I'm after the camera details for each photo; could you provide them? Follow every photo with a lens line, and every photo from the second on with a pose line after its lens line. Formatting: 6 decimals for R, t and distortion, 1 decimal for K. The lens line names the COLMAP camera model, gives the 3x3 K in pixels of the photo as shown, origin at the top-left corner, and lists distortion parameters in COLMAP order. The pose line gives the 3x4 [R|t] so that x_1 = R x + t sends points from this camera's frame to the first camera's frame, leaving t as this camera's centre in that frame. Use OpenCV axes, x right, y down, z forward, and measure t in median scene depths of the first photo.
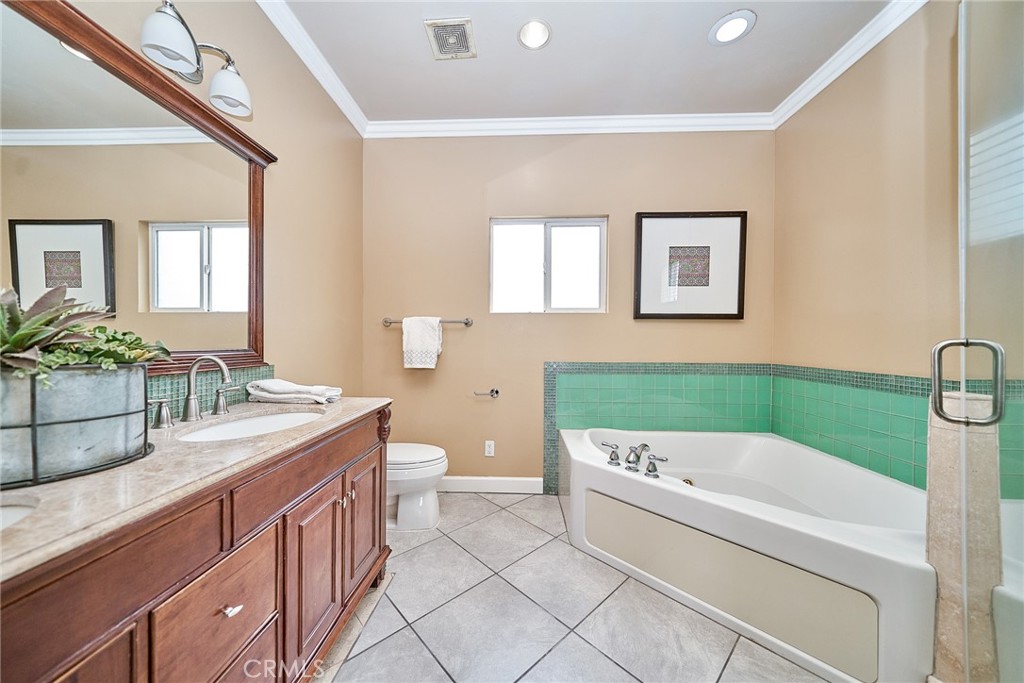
lens RADIAL K [[351.1, 0, 512.0], [0, 351.1, 341.5], [0, 0, 1]] dist [-0.000680, -0.000007]
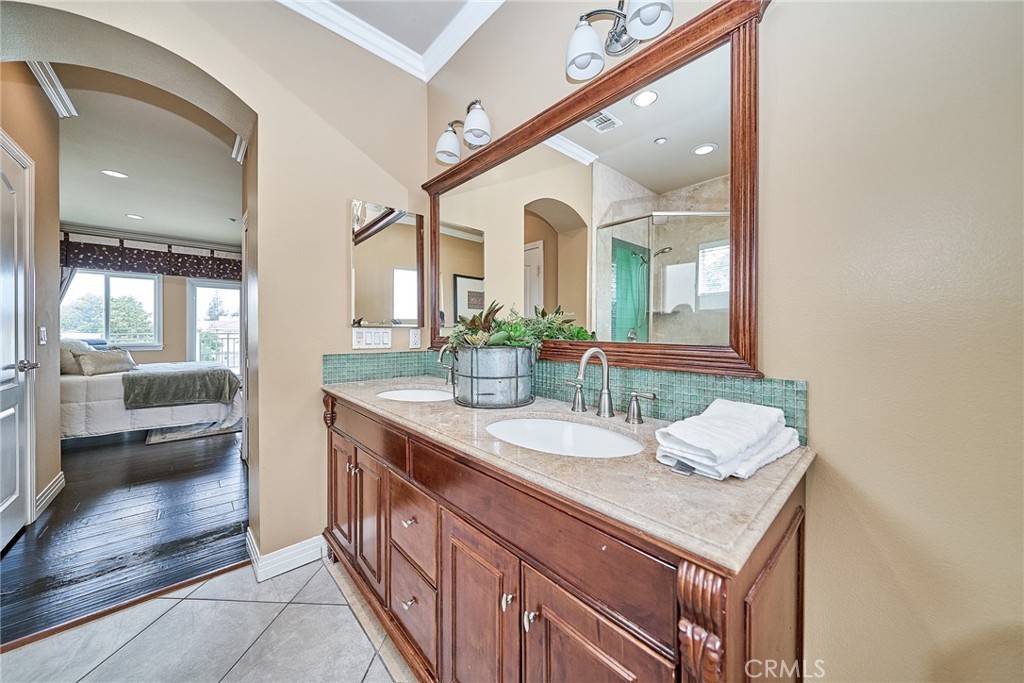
lens RADIAL K [[353.2, 0, 511.5], [0, 353.2, 331.4], [0, 0, 1]] dist [0.000096, 0.000084]
pose [[-0.715871, -0.010925, -0.698147, 0.008130], [-0.014640, 0.999893, -0.000634, -0.002478], [0.698079, 0.009767, -0.715954, 1.179573]]
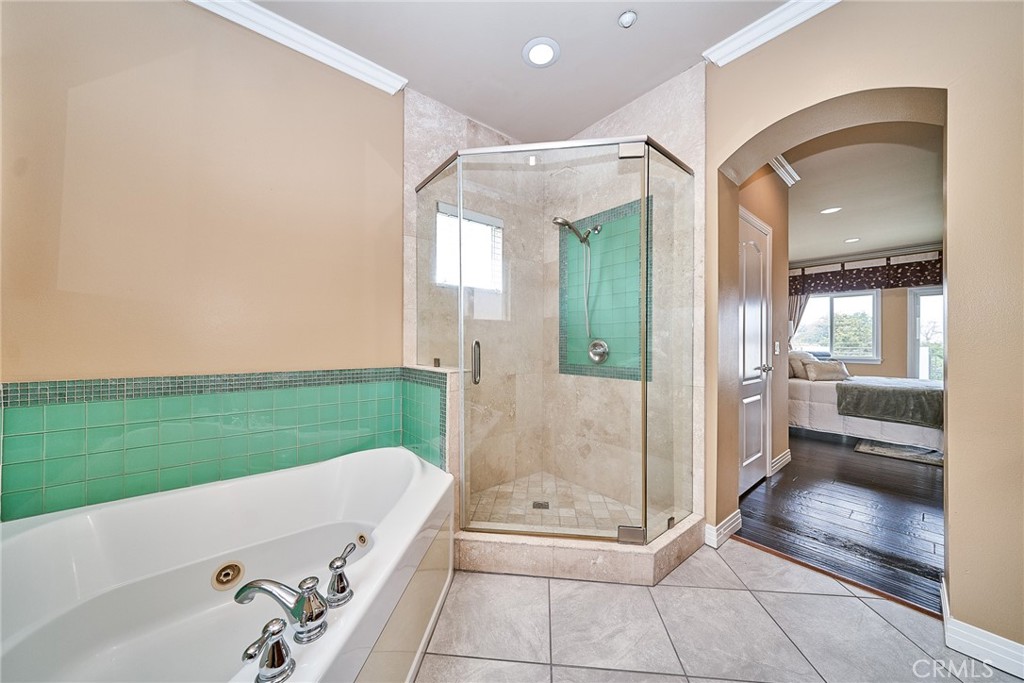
lens RADIAL K [[351.1, 0, 512.0], [0, 351.1, 341.5], [0, 0, 1]] dist [-0.000680, -0.000007]
pose [[-0.664942, -0.010999, 0.746814, -0.186006], [-0.005595, 0.999937, 0.009745, -0.010092], [-0.746874, 0.002302, -0.664962, 1.359761]]
